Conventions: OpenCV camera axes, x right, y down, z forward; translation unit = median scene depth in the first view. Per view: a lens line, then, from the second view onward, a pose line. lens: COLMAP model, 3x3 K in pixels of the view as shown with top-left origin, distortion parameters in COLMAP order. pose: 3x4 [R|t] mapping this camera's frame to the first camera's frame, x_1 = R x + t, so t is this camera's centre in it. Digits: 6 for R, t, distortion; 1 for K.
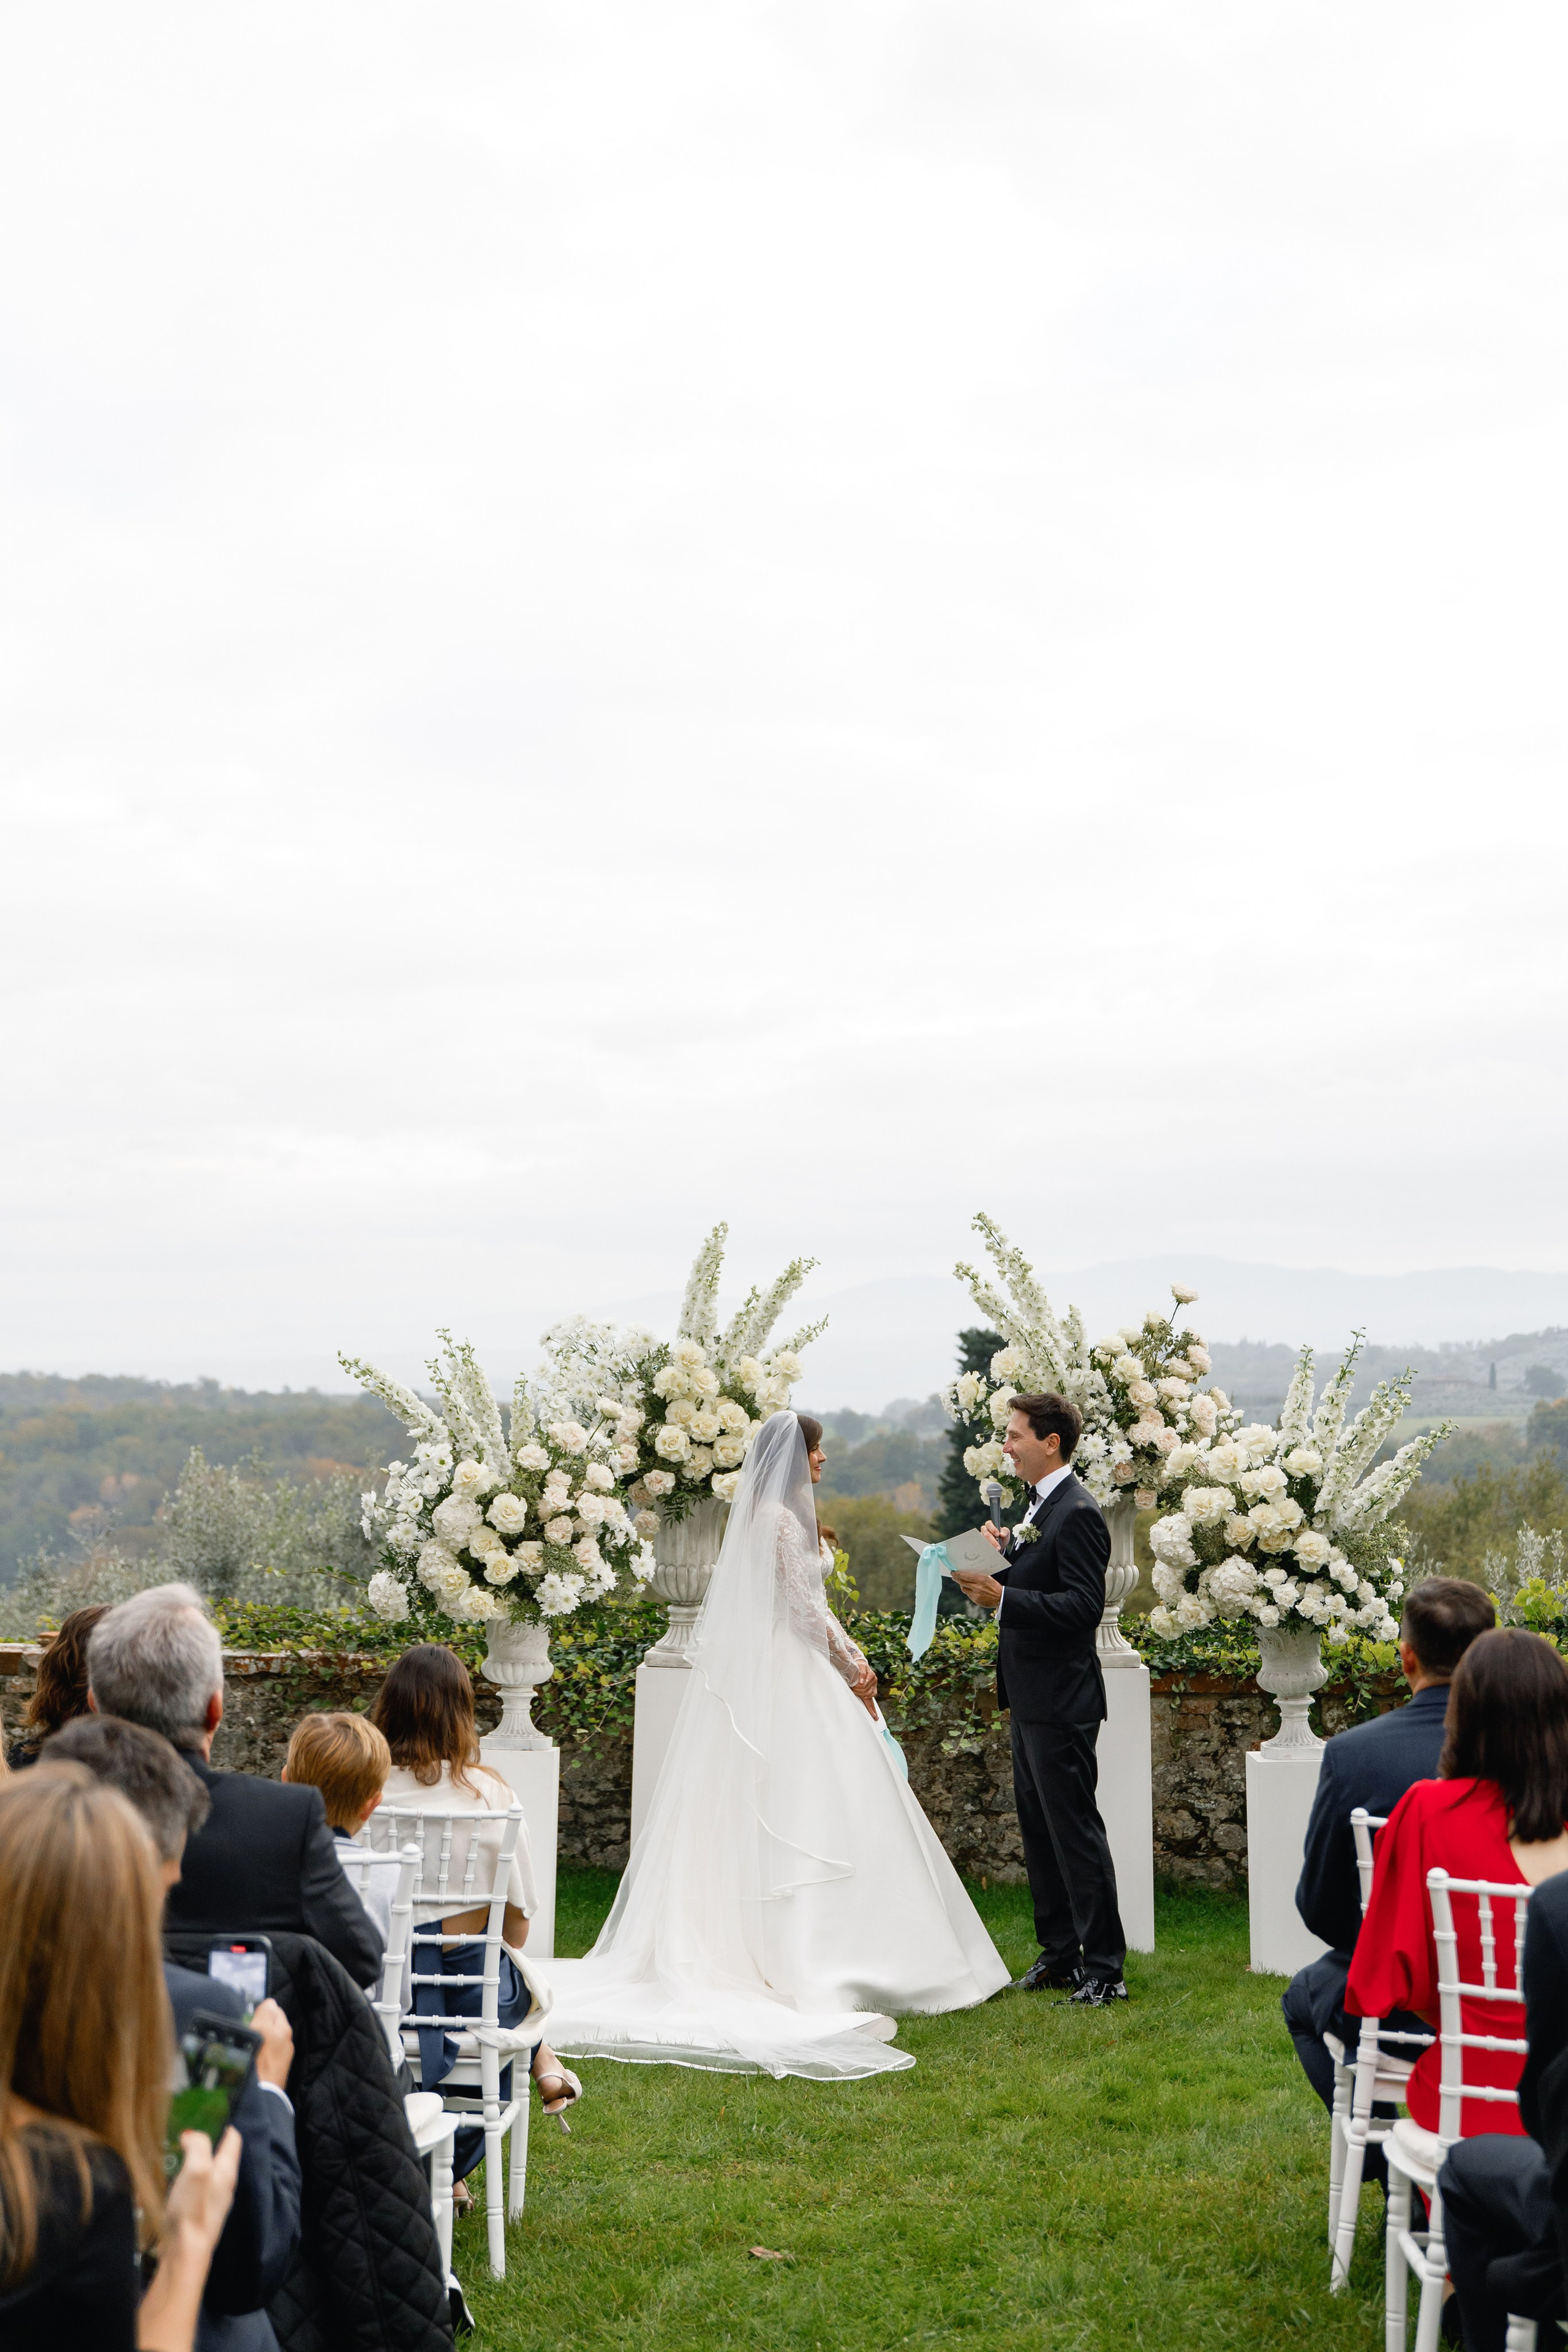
lens RADIAL K [[3294.9, 0, 775.6], [0, 3294.9, 1171.8], [0, 0, 1]] dist [0.014382, -0.083257]
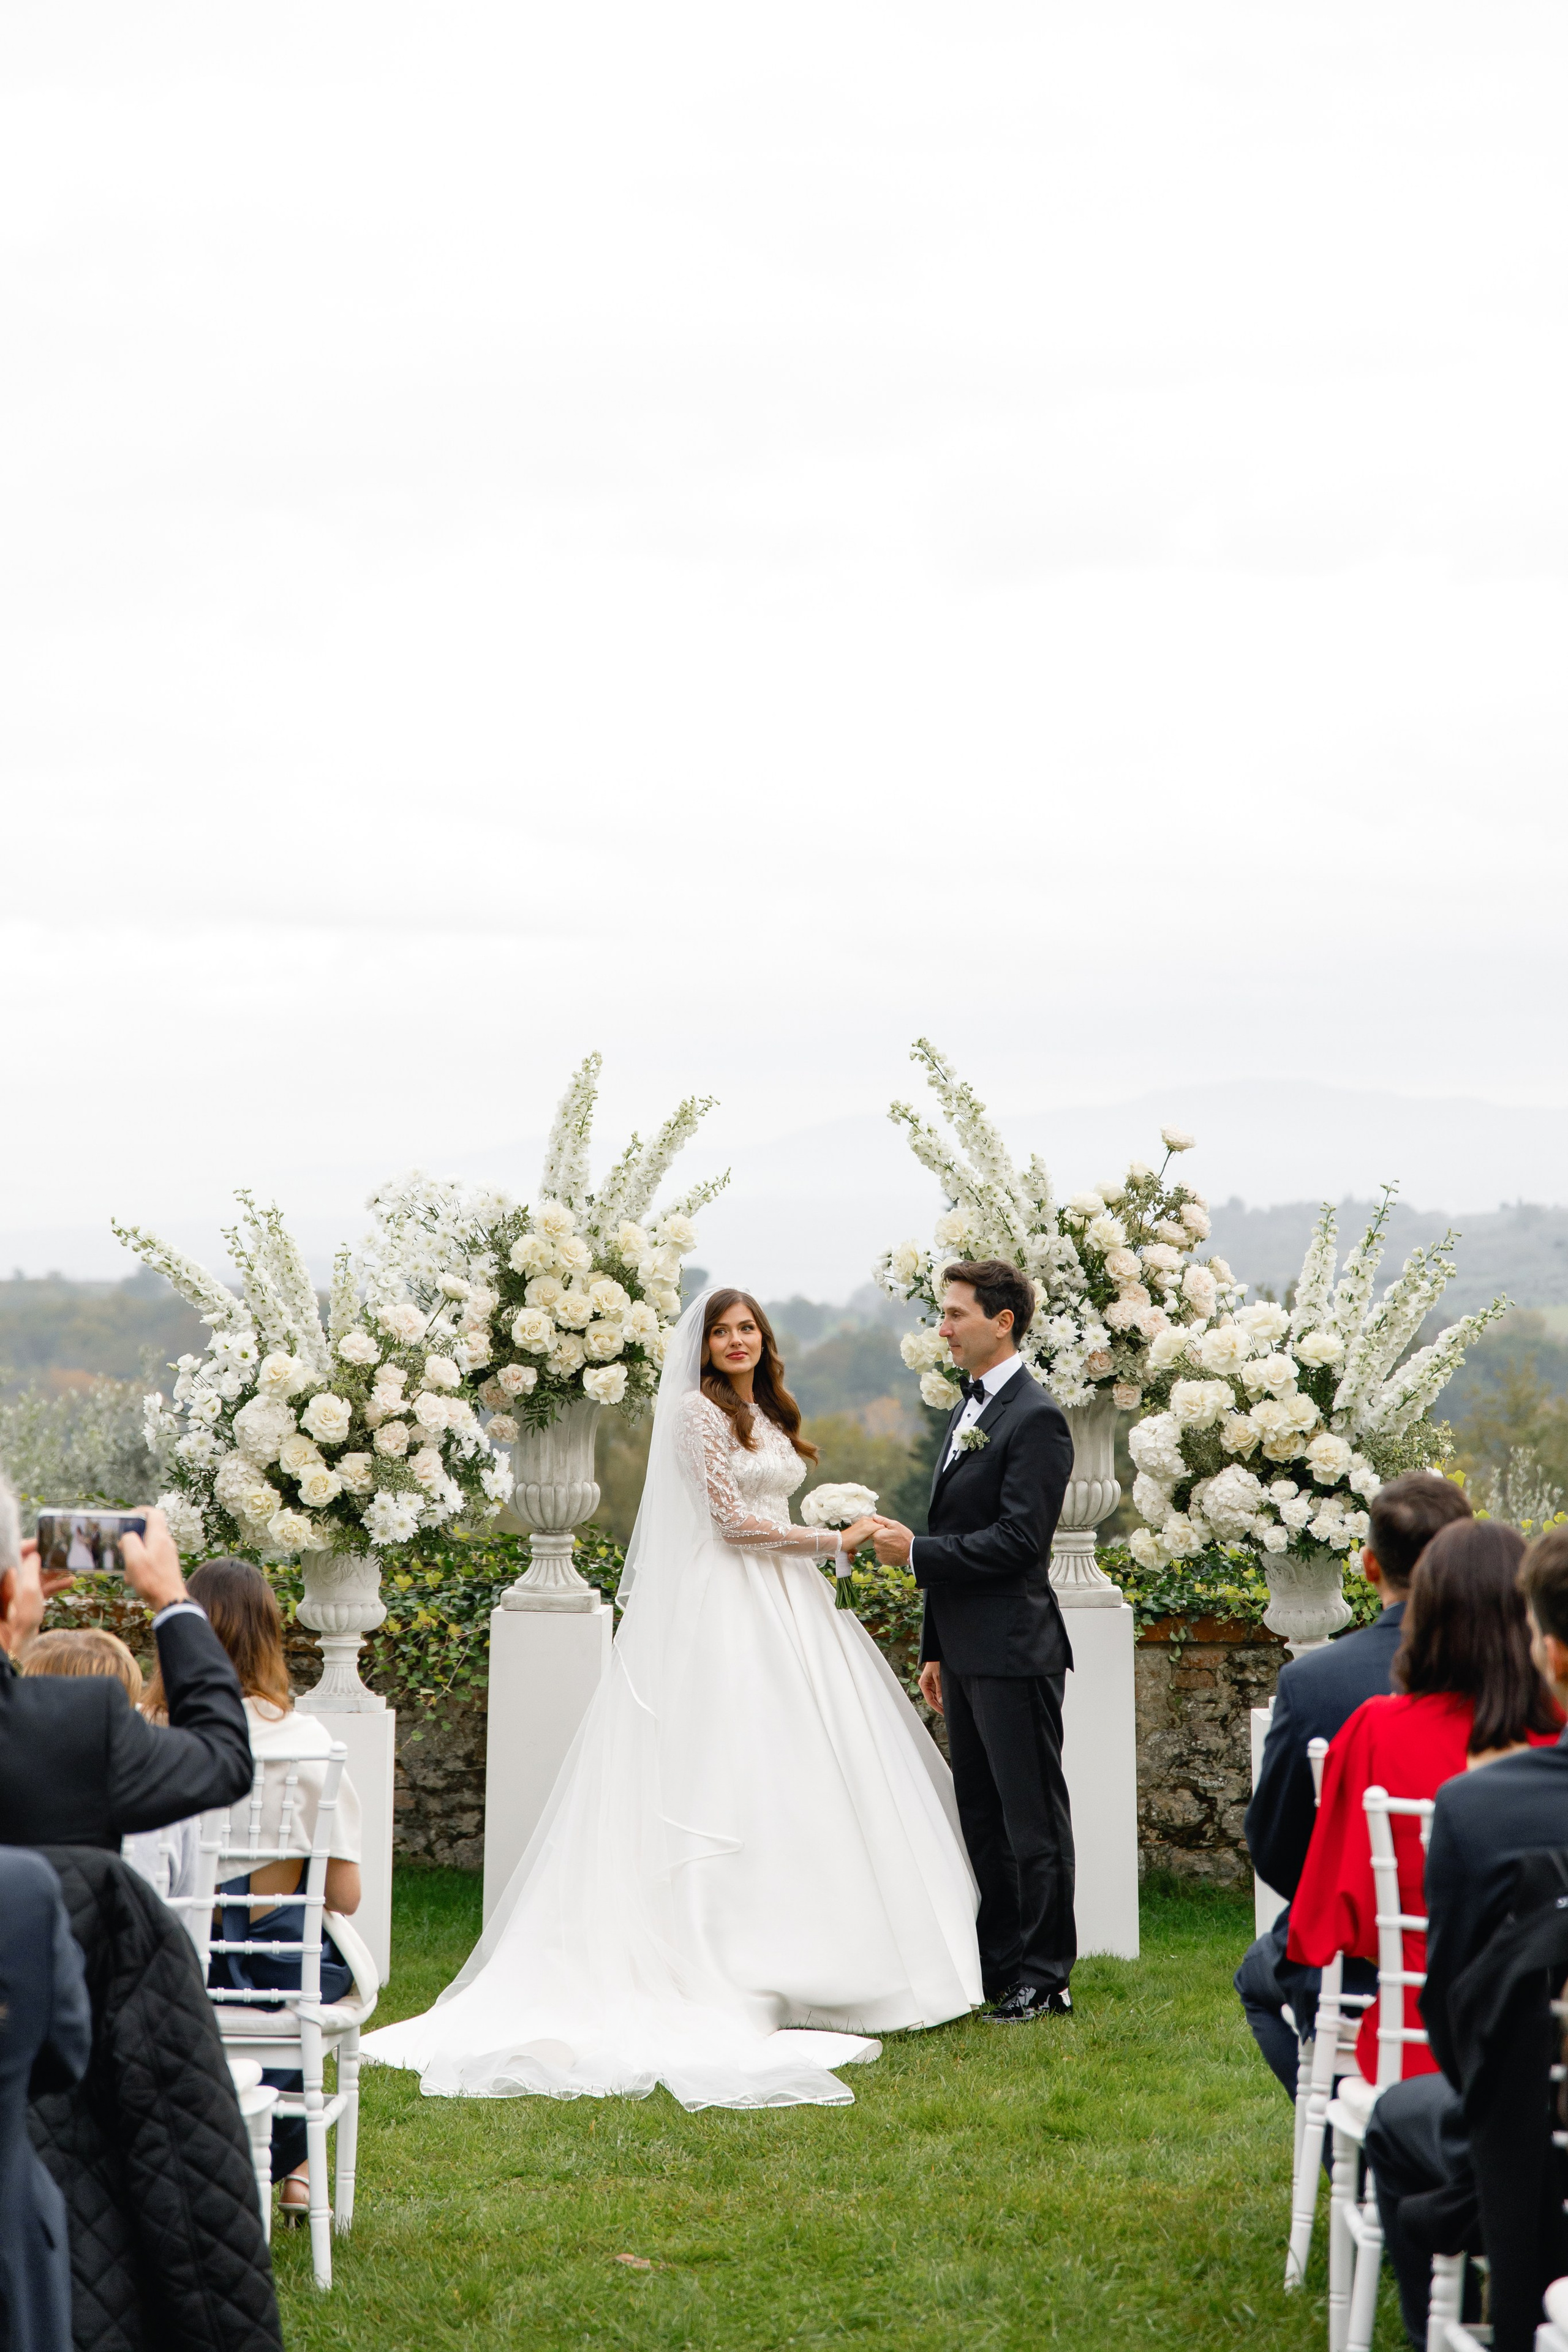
lens RADIAL K [[4602.0, 0, 765.9], [0, 4602.0, 1180.2], [0, 0, 1]] dist [0.028104, 0.269852]
pose [[0.999880, -0.005971, 0.014296, 0.009281], [0.005301, 0.998907, 0.046446, -0.005430], [-0.014557, -0.046365, 0.998818, -0.112375]]
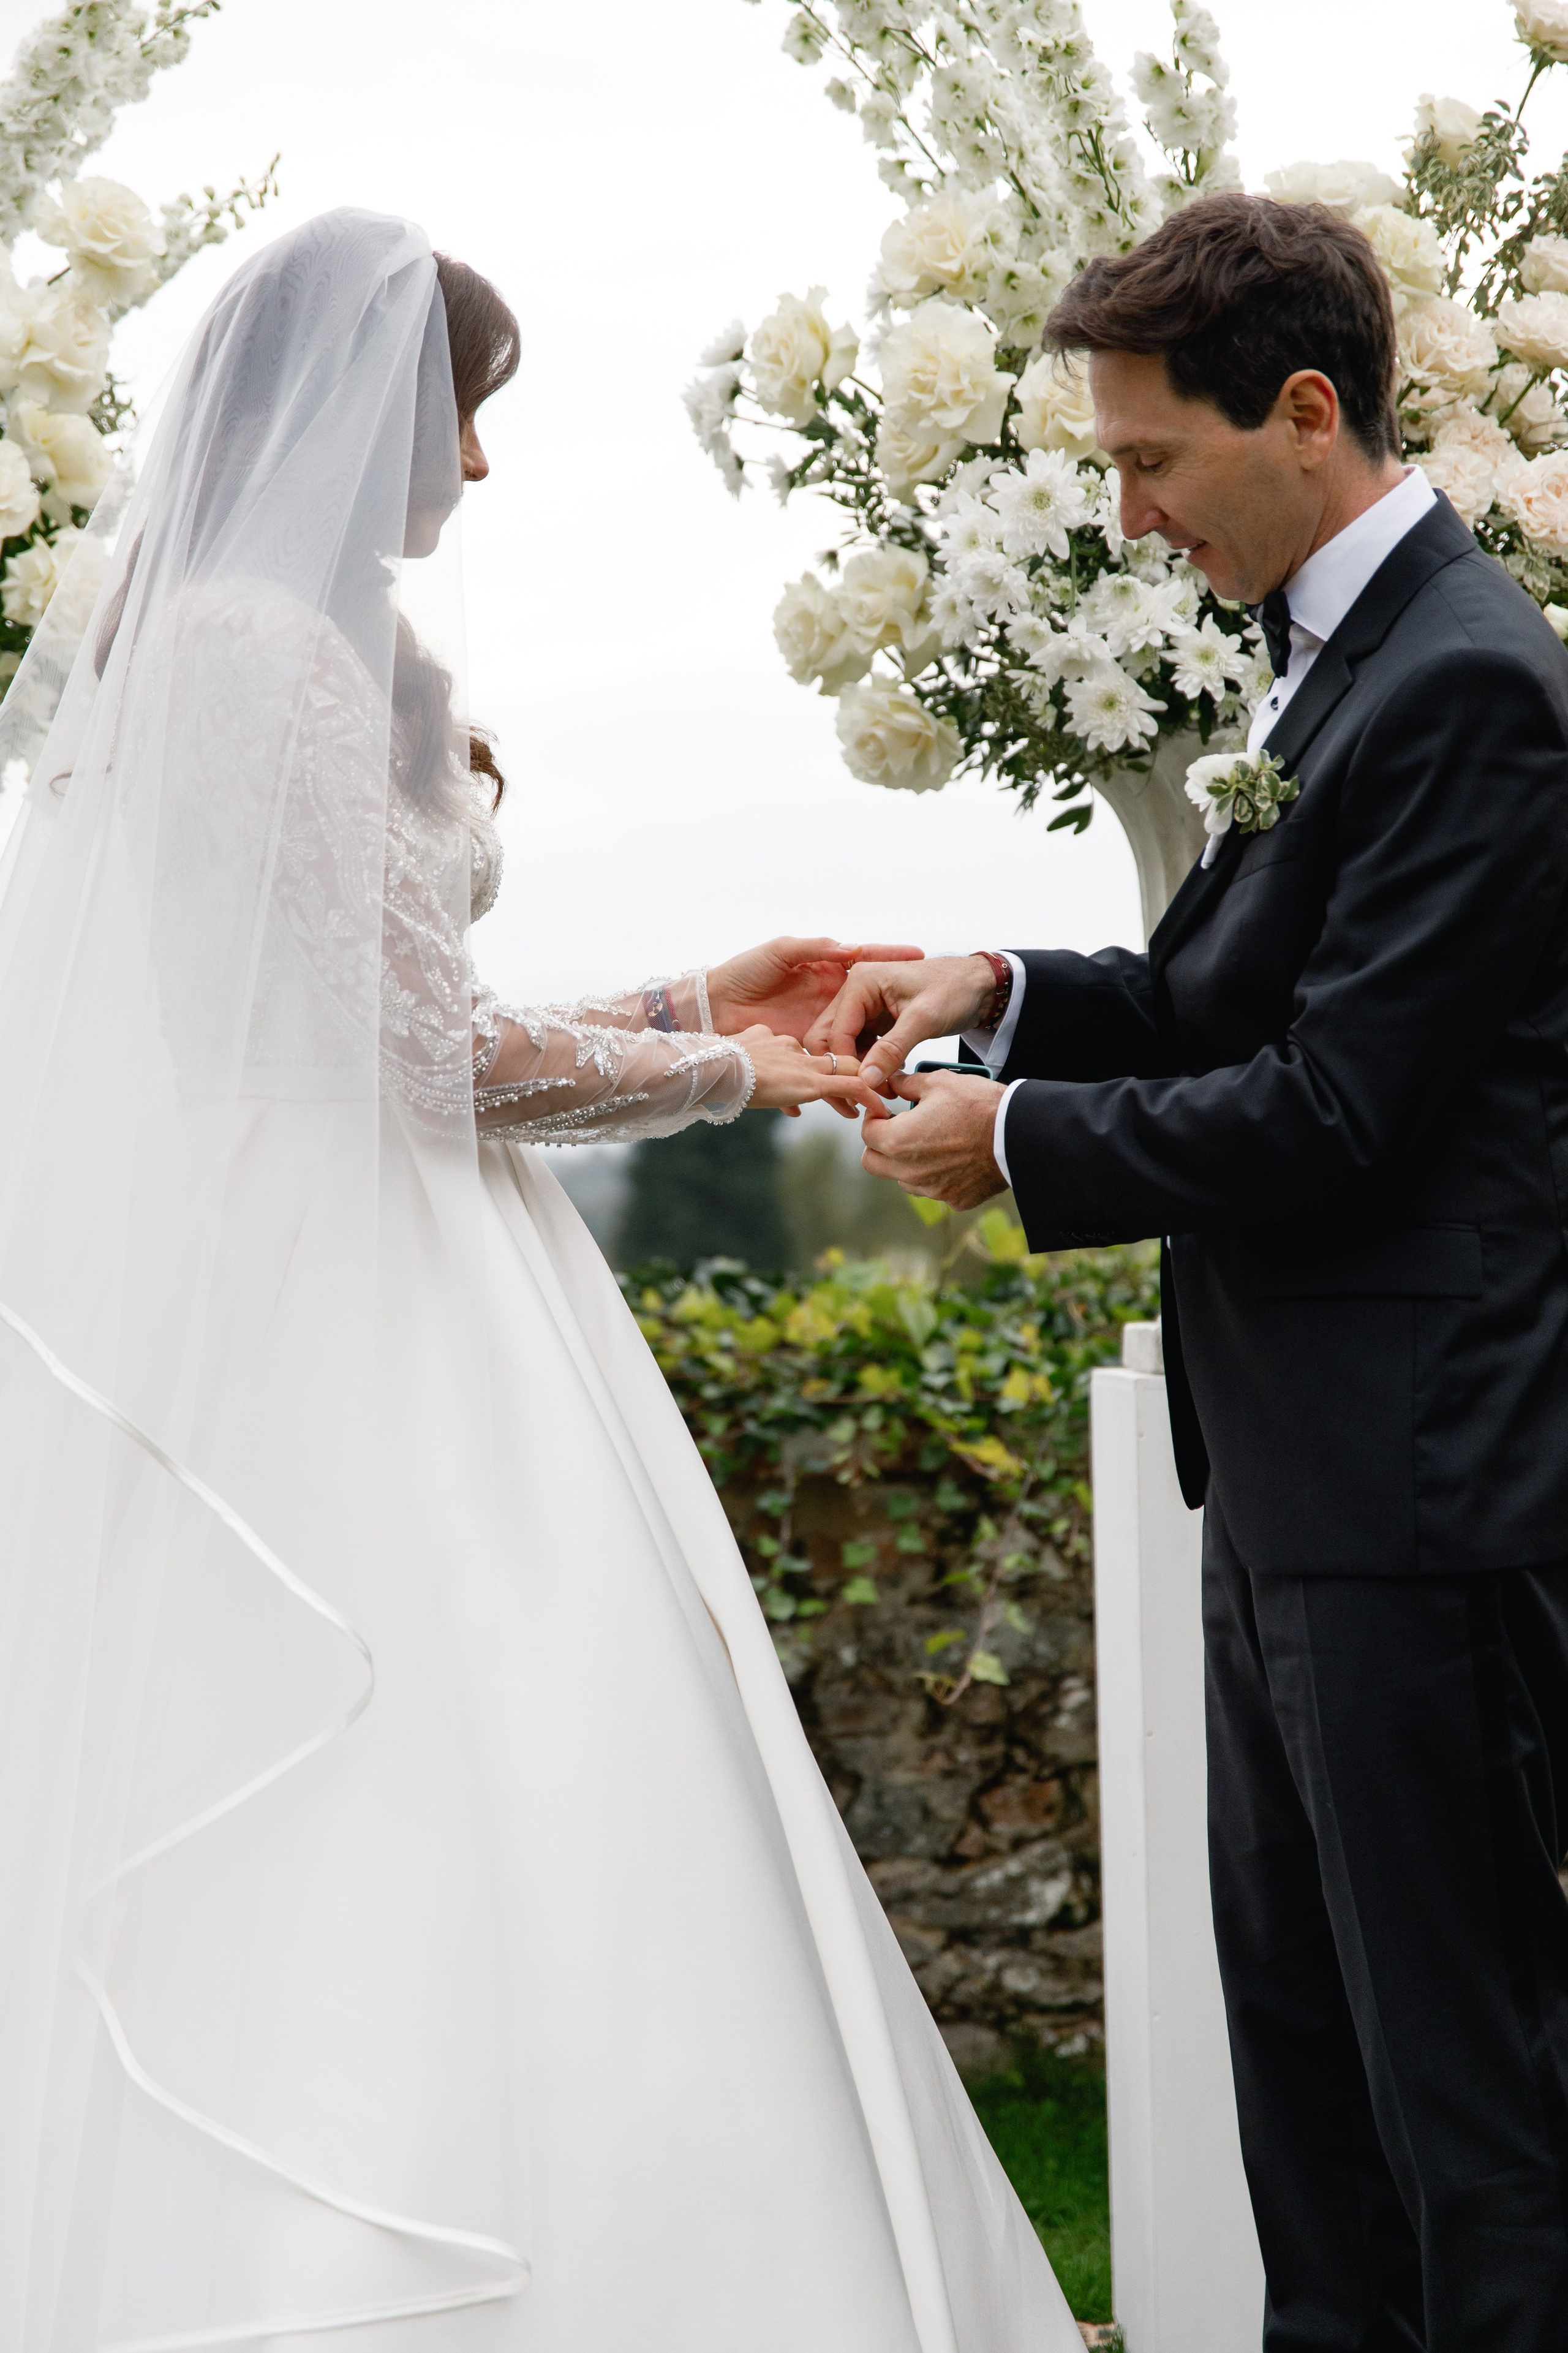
lens RADIAL K [[4539.1, 0, 784.0], [0, 4539.1, 1176.5], [0, 0, 1]] dist [0.050967, -0.278191]
pose [[0.995883, -0.013323, 0.089660, 0.024617], [0.006702, 0.997255, 0.073746, 0.109274], [-0.090396, -0.072841, 0.993239, 0.648274]]
